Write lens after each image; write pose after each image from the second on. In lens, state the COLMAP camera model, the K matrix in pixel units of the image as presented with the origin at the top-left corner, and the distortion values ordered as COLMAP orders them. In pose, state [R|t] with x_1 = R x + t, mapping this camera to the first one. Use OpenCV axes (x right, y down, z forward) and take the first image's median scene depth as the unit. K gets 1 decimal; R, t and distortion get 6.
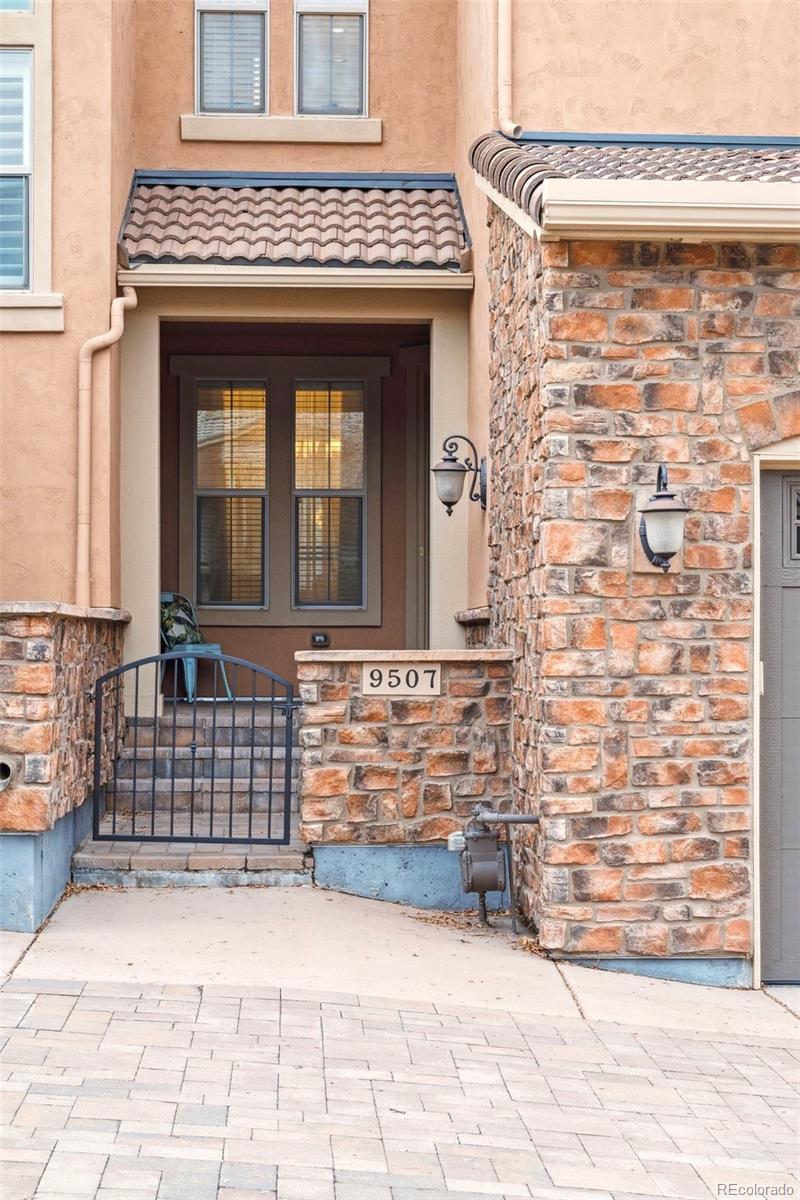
lens RADIAL K [[2551.6, 0, 402.4], [0, 2551.6, 616.0], [0, 0, 1]] dist [-0.017153, 0.190542]
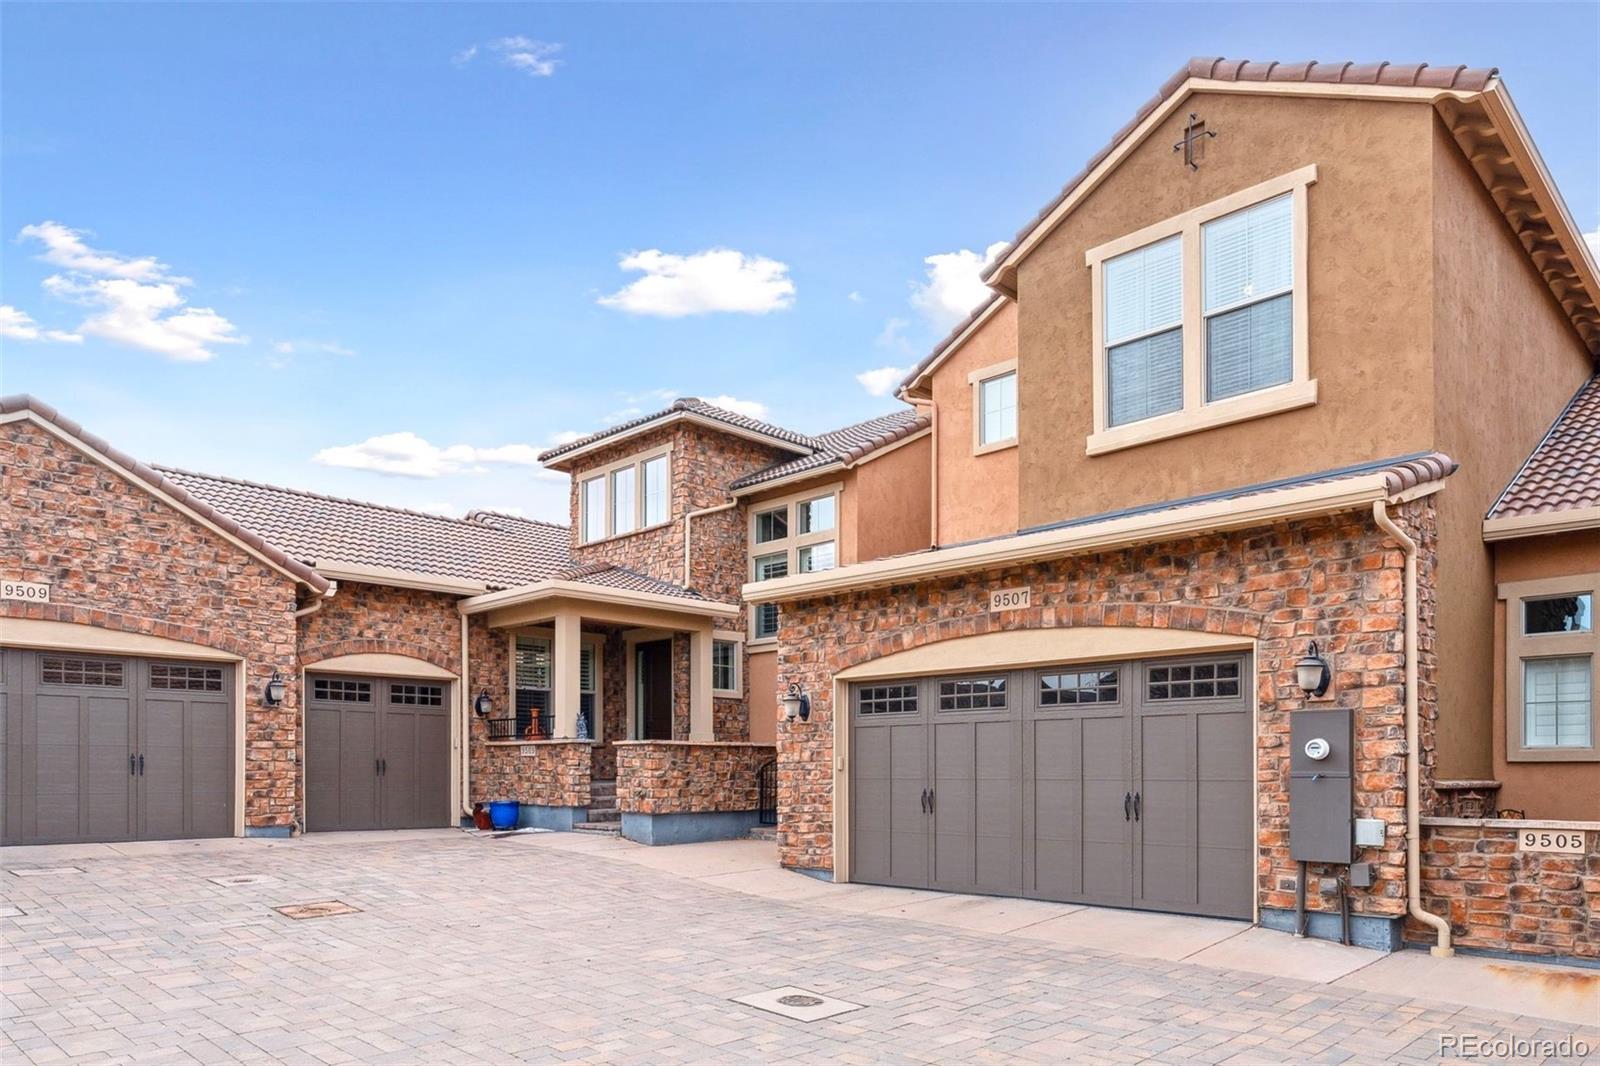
lens RADIAL K [[1208.7, 0, 800.6], [0, 1208.7, 755.4], [0, 0, 1]] dist [-0.002540, -0.000662]
pose [[0.623923, -0.015356, -0.781335, 1.048886], [0.004919, 0.999864, -0.015723, 0.035049], [0.781470, 0.005967, 0.623914, 0.202632]]
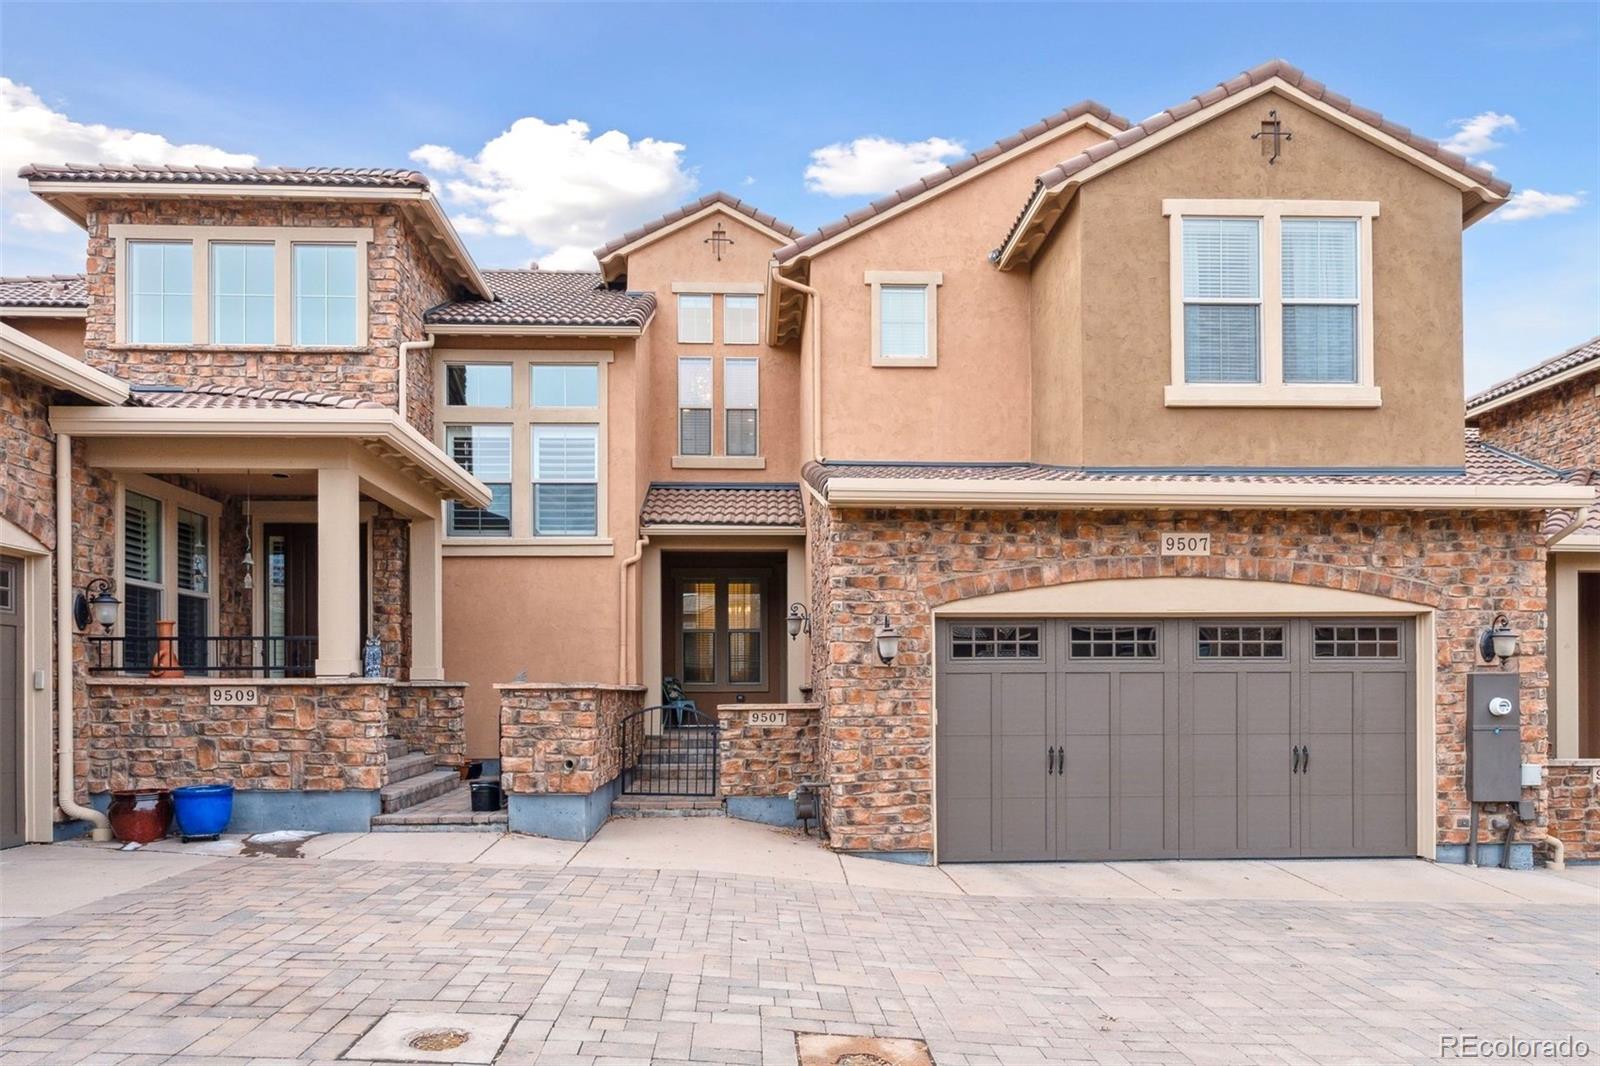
lens RADIAL K [[1102.5, 0, 791.3], [0, 1102.5, 676.3], [0, 0, 1]] dist [-0.003365, 0.003148]
pose [[0.999946, -0.006165, -0.008342, 0.029361], [0.006094, 0.999945, -0.008527, -0.002012], [0.008394, 0.008476, 0.999929, 0.094385]]
